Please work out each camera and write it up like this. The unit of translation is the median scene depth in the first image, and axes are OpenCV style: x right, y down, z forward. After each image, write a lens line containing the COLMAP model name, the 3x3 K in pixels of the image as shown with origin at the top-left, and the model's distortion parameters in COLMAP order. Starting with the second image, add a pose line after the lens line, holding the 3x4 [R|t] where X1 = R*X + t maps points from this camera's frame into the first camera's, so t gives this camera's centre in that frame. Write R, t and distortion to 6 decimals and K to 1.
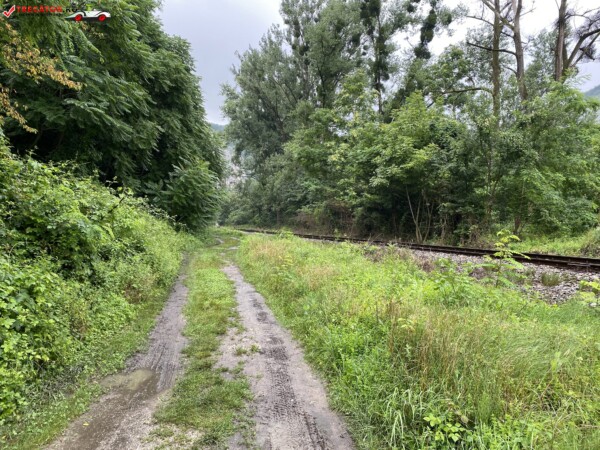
lens RADIAL K [[461.0, 0, 300.3], [0, 461.0, 225.6], [0, 0, 1]] dist [-0.002242, -0.000780]
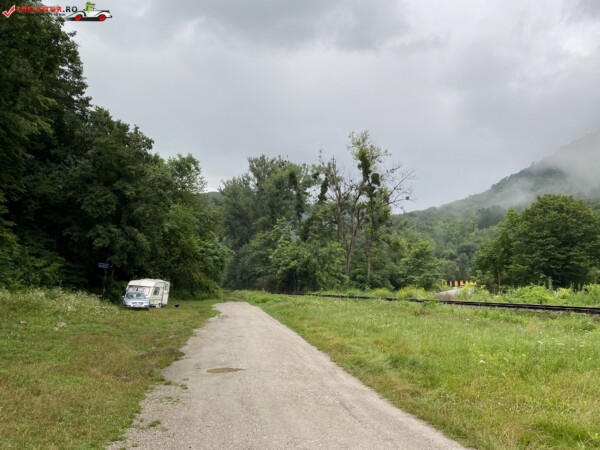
lens RADIAL K [[461.0, 0, 300.4], [0, 461.0, 224.7], [0, 0, 1]] dist [-0.002242, -0.000780]
pose [[0.998111, 0.009334, 0.060727, 0.042916], [-0.000723, 0.990108, -0.140308, 0.005864], [-0.061435, 0.139999, 0.988244, -0.676689]]
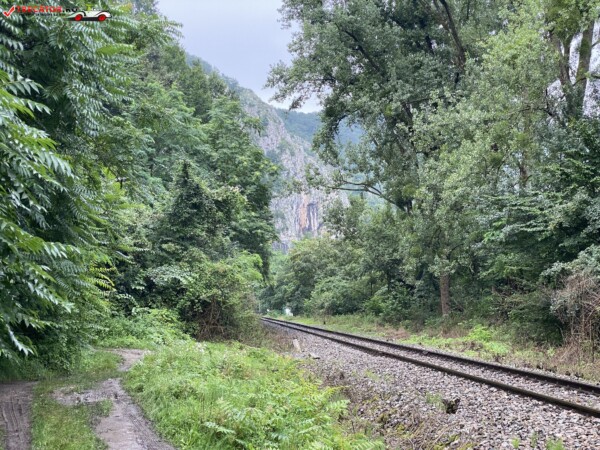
lens RADIAL K [[894.5, 0, 299.9], [0, 894.5, 225.0], [0, 0, 1]] dist [-0.042156, 0.000000]
pose [[0.984437, -0.028290, -0.173446, -0.049668], [0.011702, 0.995320, -0.095925, -0.008534], [0.175348, 0.092402, 0.980161, 0.407647]]
